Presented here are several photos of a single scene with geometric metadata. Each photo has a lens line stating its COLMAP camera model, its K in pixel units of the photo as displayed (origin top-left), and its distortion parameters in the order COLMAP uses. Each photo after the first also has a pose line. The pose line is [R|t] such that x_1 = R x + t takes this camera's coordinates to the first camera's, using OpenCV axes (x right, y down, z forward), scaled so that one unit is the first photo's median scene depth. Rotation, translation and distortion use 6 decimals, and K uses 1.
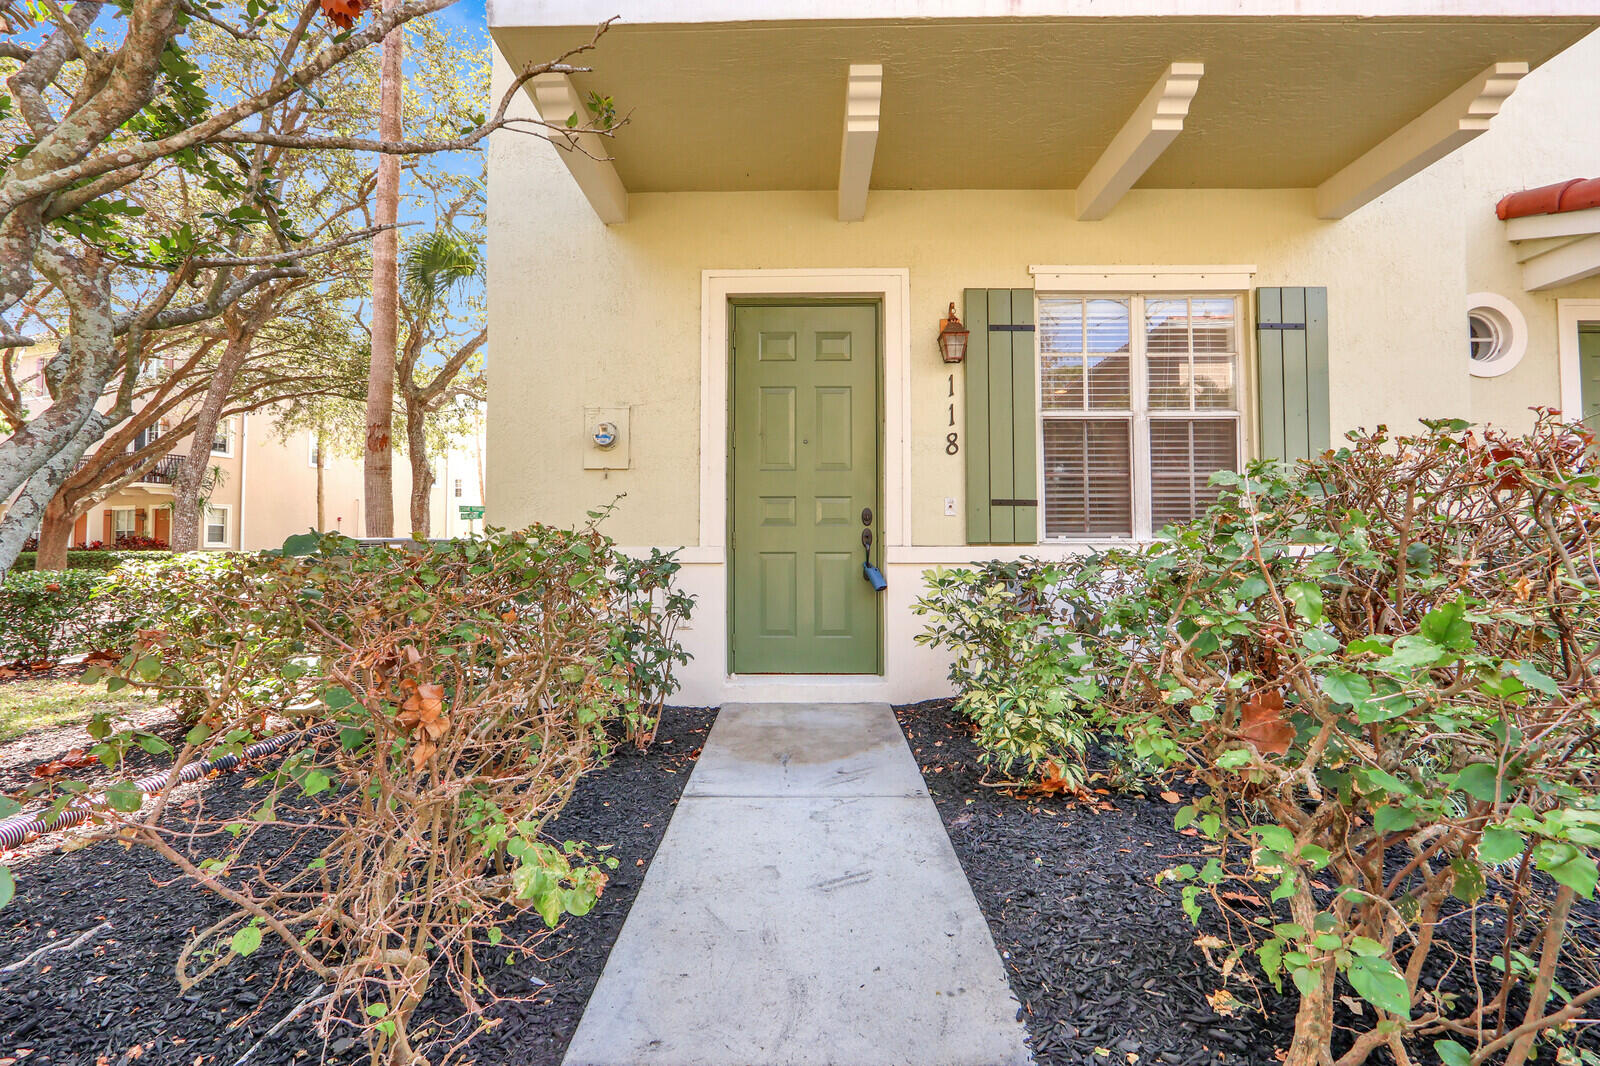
lens RADIAL K [[734.5, 0, 800.0], [0, 734.5, 533.0], [0, 0, 1]] dist [0.001449, 0.000139]
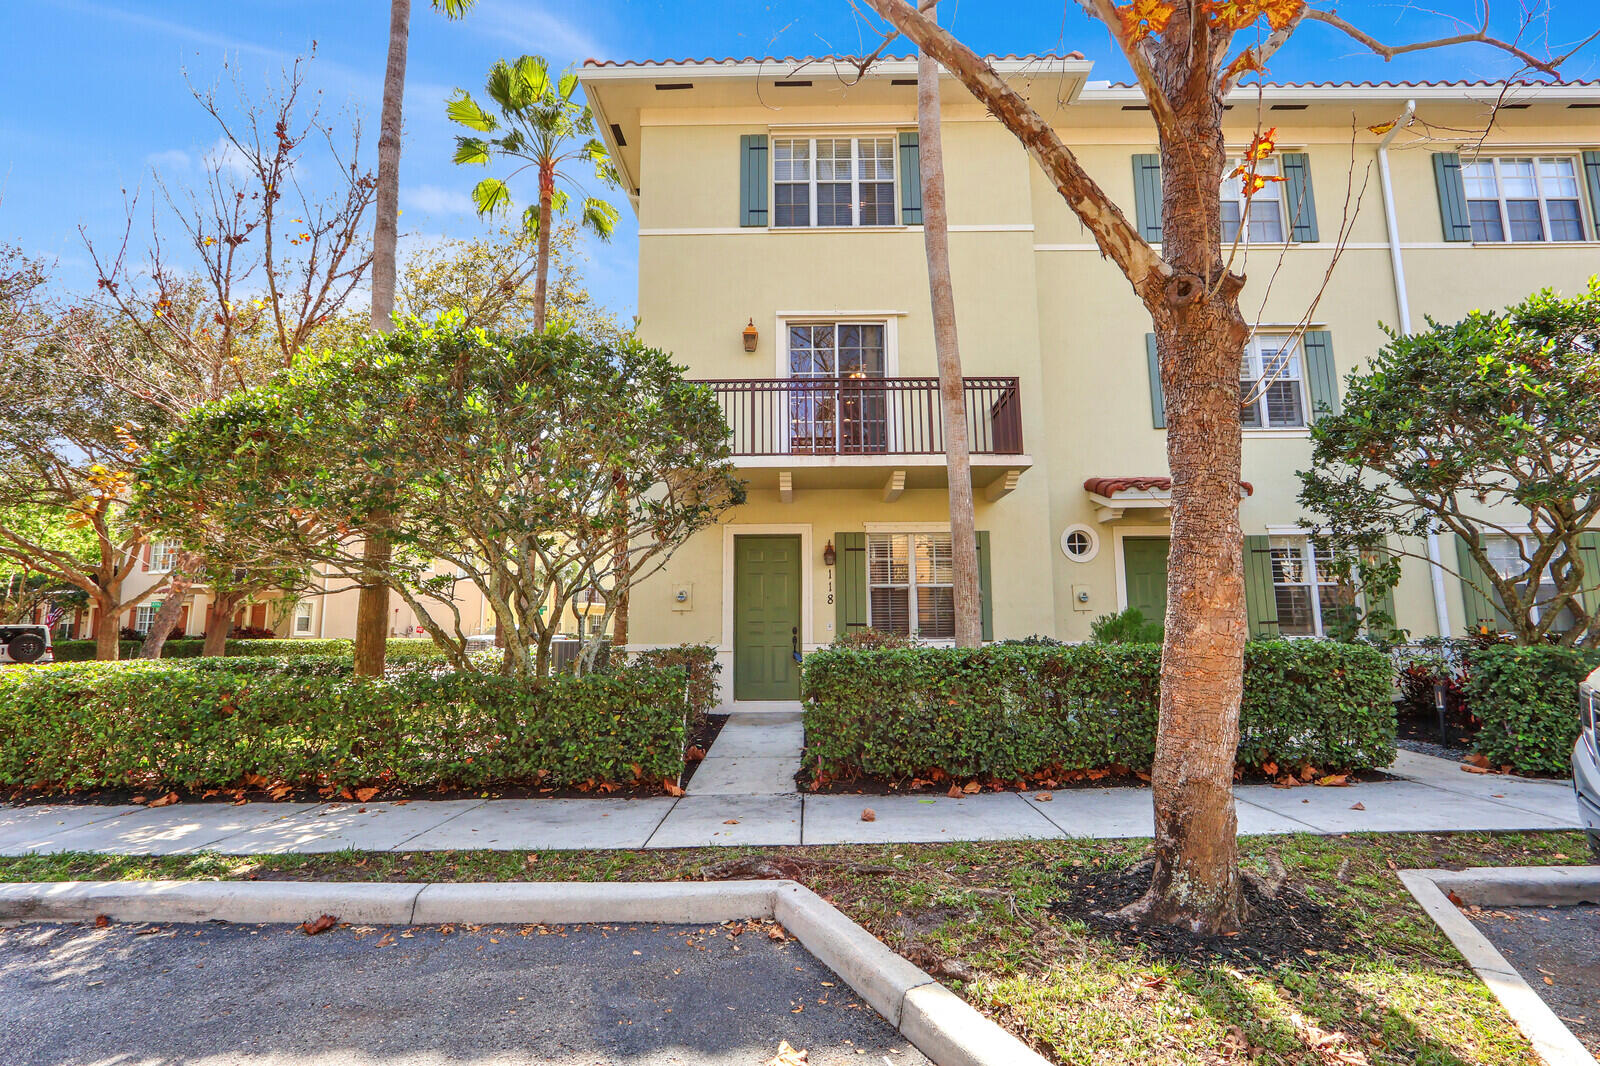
lens RADIAL K [[723.5, 0, 800.0], [0, 723.5, 533.0], [0, 0, 1]] dist [-0.001274, -0.000030]
pose [[0.999976, -0.004303, 0.005372, 0.098357], [0.004876, 0.993749, -0.111529, -0.073741], [-0.004858, 0.111553, 0.993747, -1.300307]]
